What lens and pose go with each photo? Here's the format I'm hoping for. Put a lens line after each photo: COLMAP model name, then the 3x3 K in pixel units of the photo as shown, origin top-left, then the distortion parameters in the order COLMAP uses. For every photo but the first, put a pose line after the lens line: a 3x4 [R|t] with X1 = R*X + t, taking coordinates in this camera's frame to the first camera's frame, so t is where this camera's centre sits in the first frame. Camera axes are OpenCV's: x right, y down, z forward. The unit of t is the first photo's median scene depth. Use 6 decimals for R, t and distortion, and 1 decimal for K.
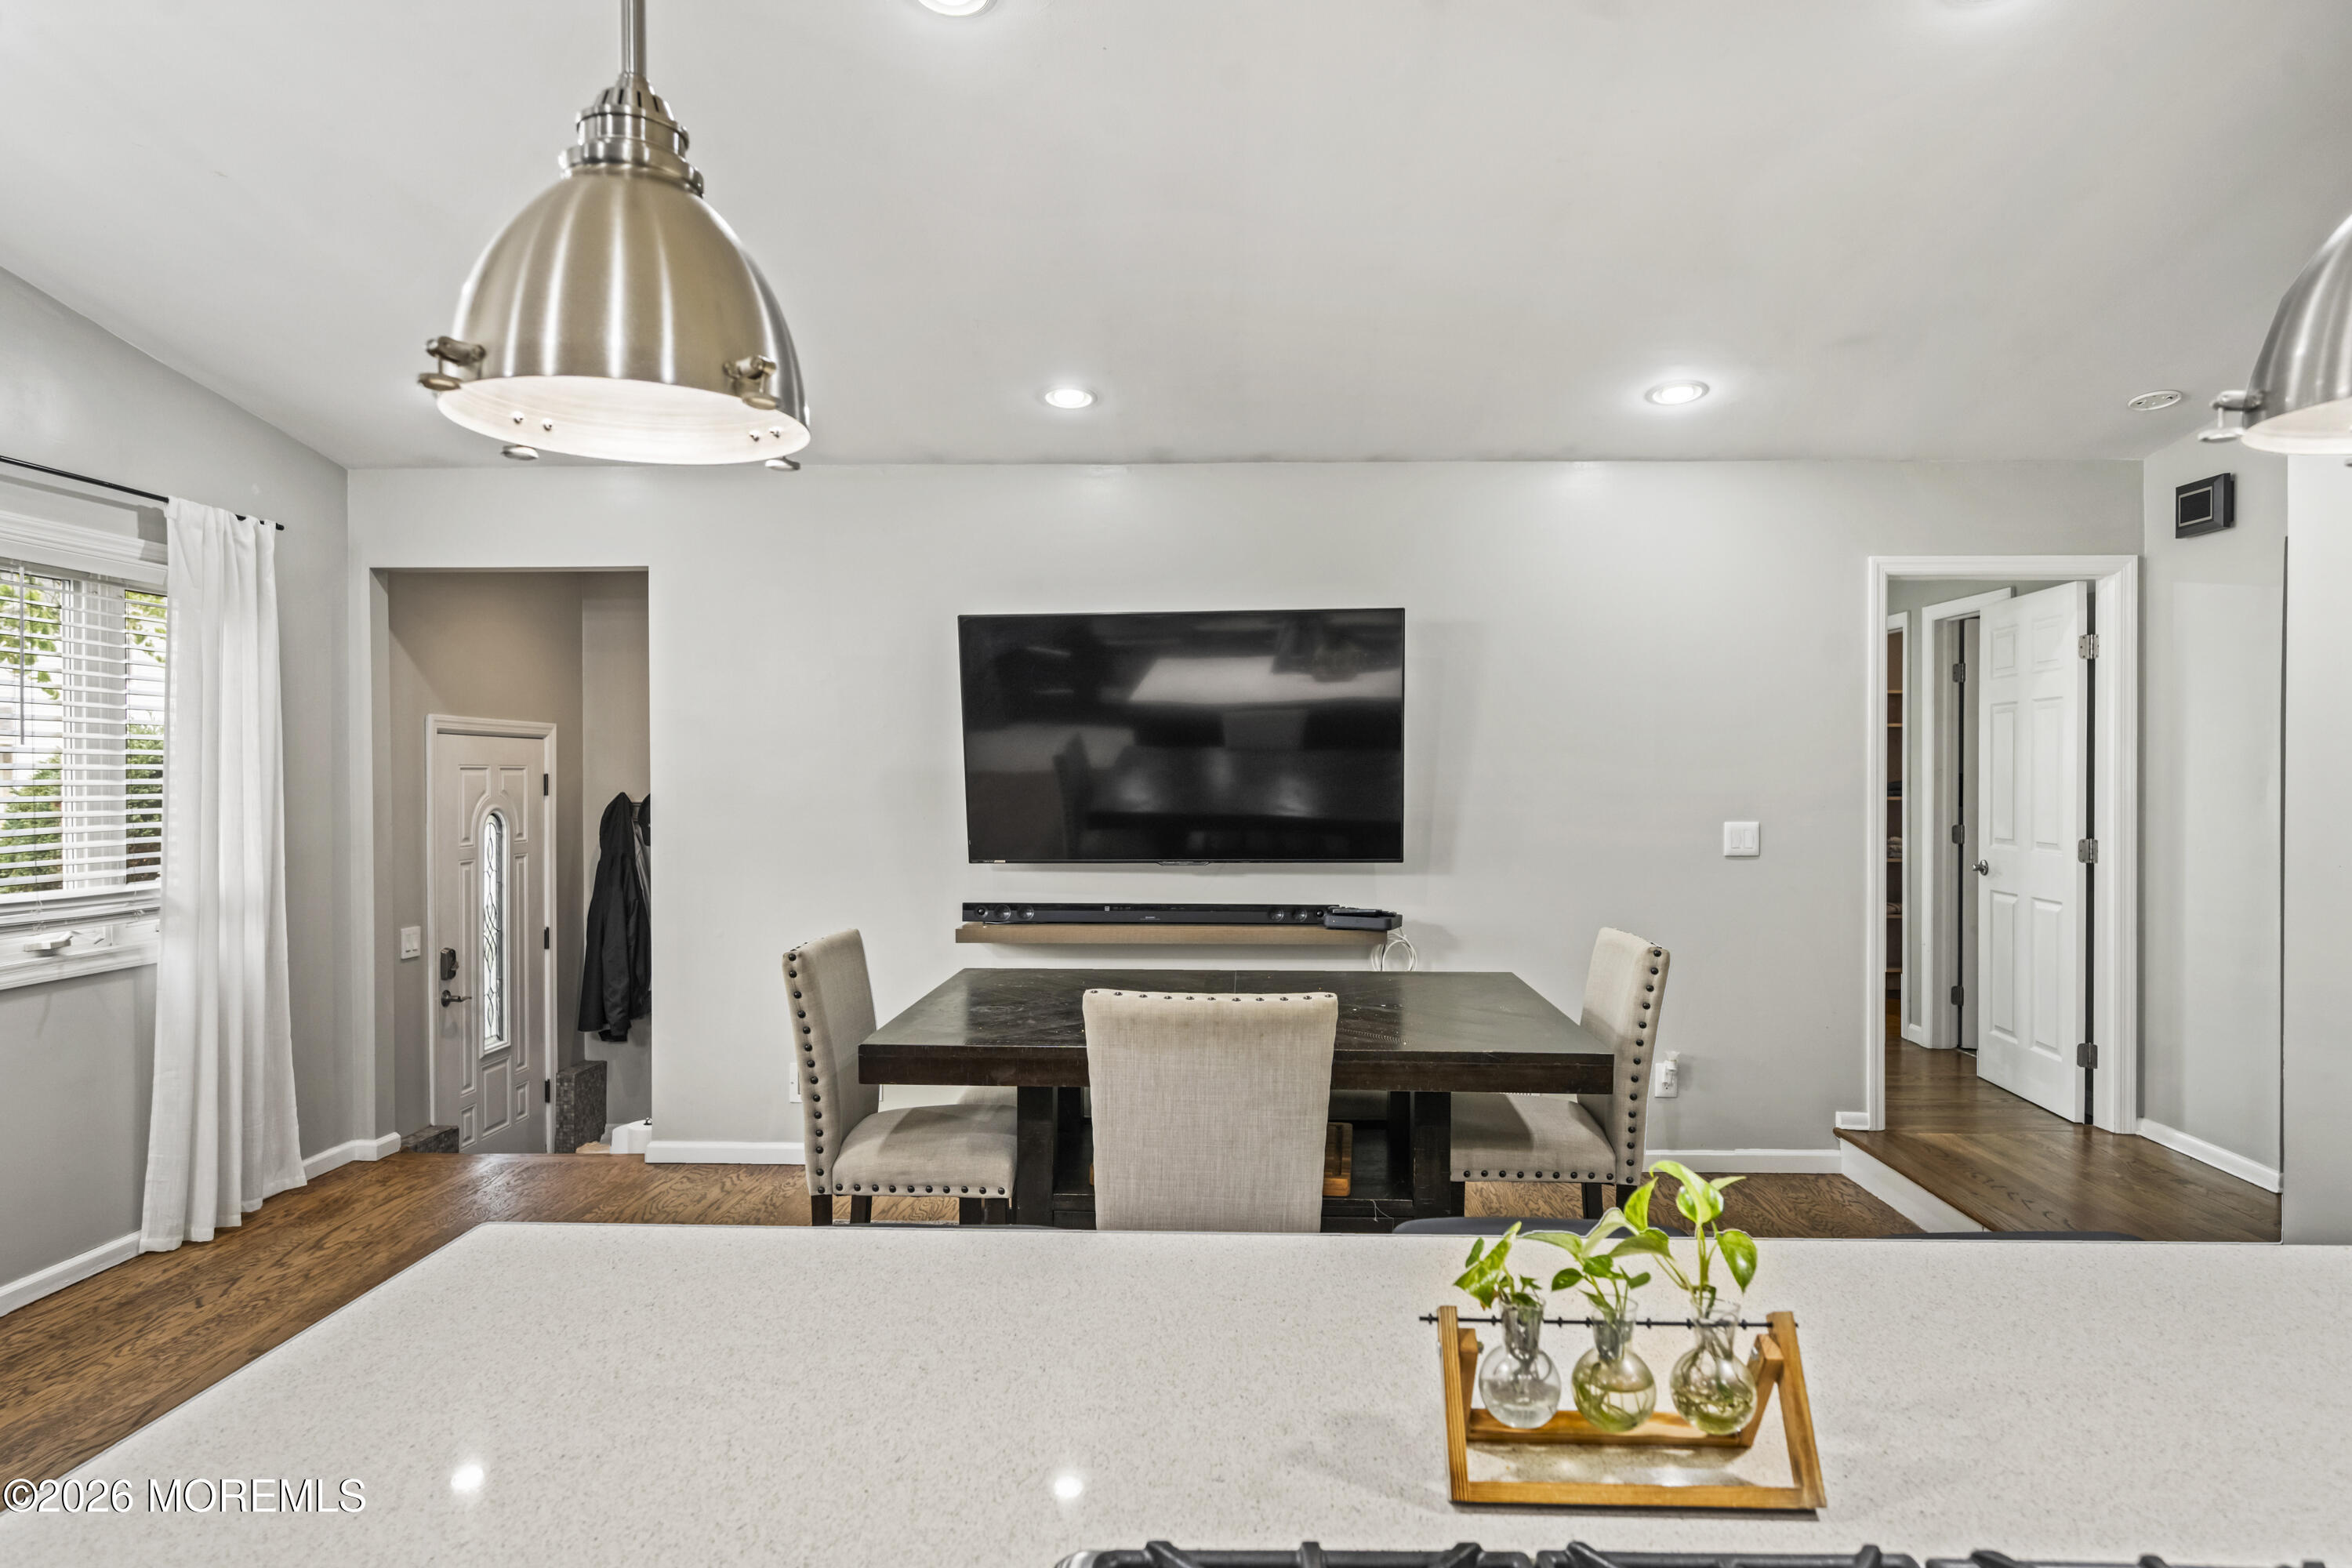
lens RADIAL K [[1394.0, 0, 1207.4], [0, 1394.0, 791.1], [0, 0, 1]] dist [0.010424, 0.002504]
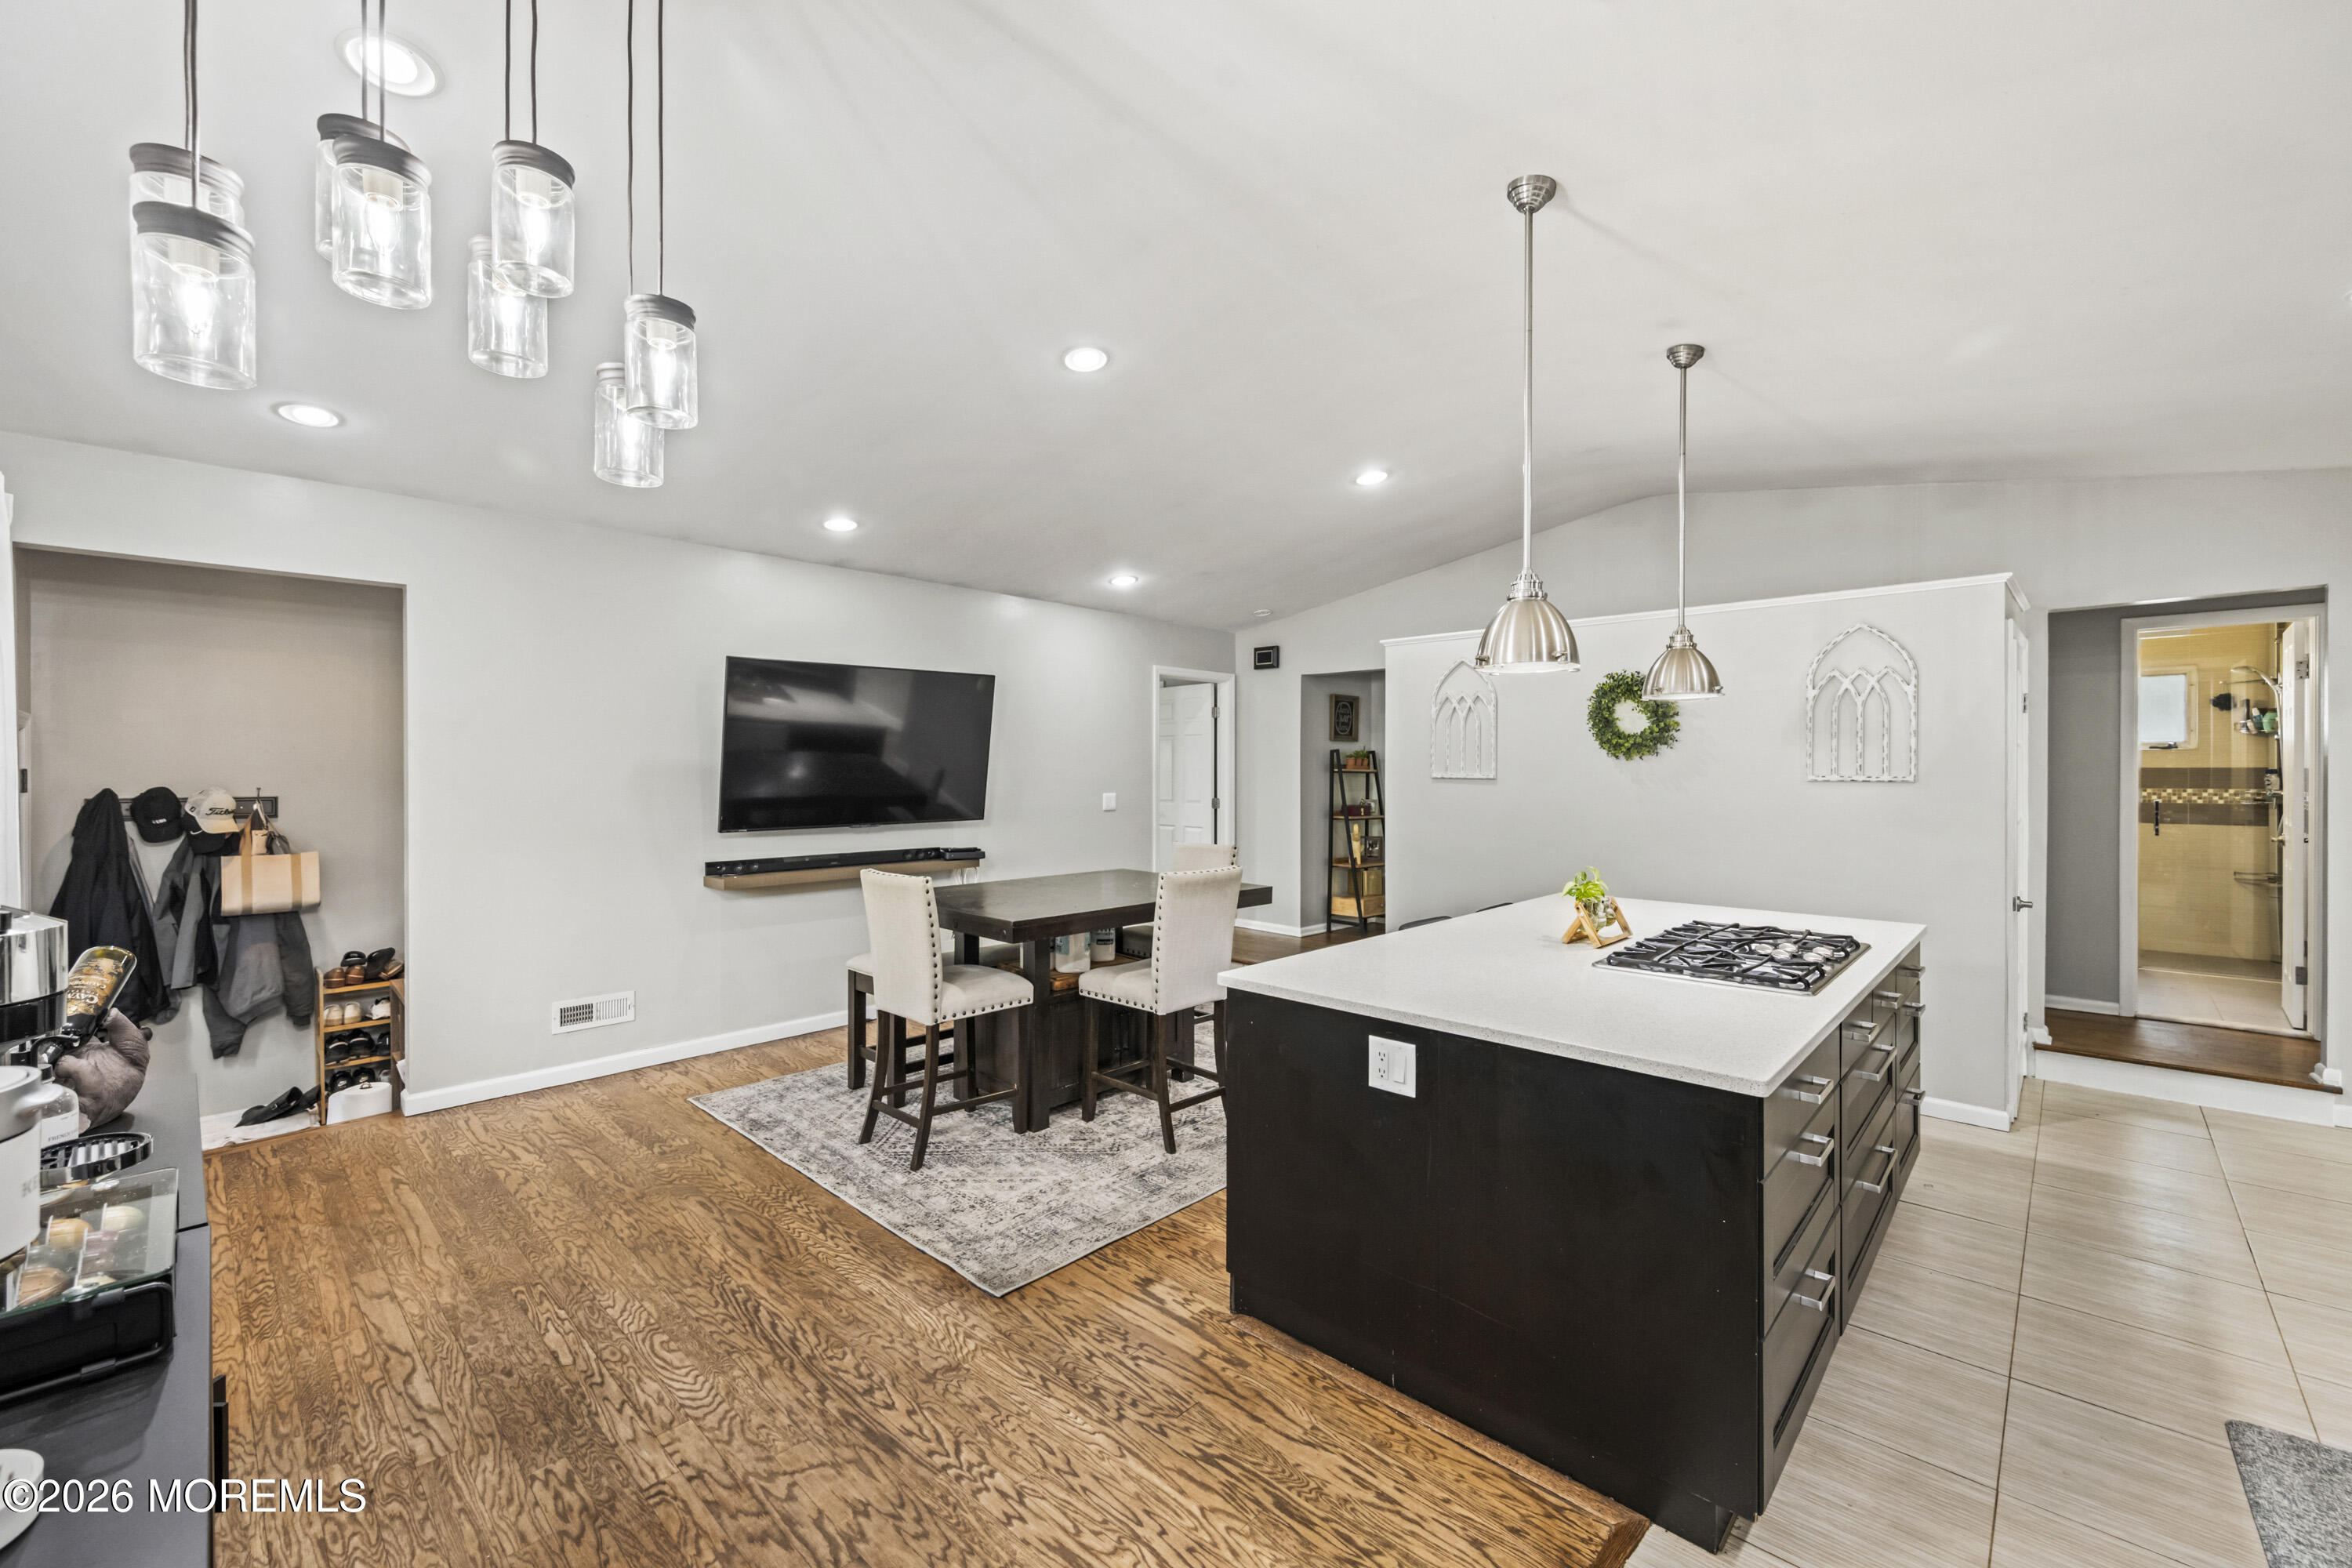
lens RADIAL K [[955.8, 0, 1168.8], [0, 955.8, 772.5], [0, 0, 1]] dist [0.001516, 0.000100]
pose [[0.663778, -0.001615, 0.747928, -0.594880], [0.010420, 0.999921, -0.007089, 0.003261], [-0.747857, 0.012499, 0.663742, 0.034708]]
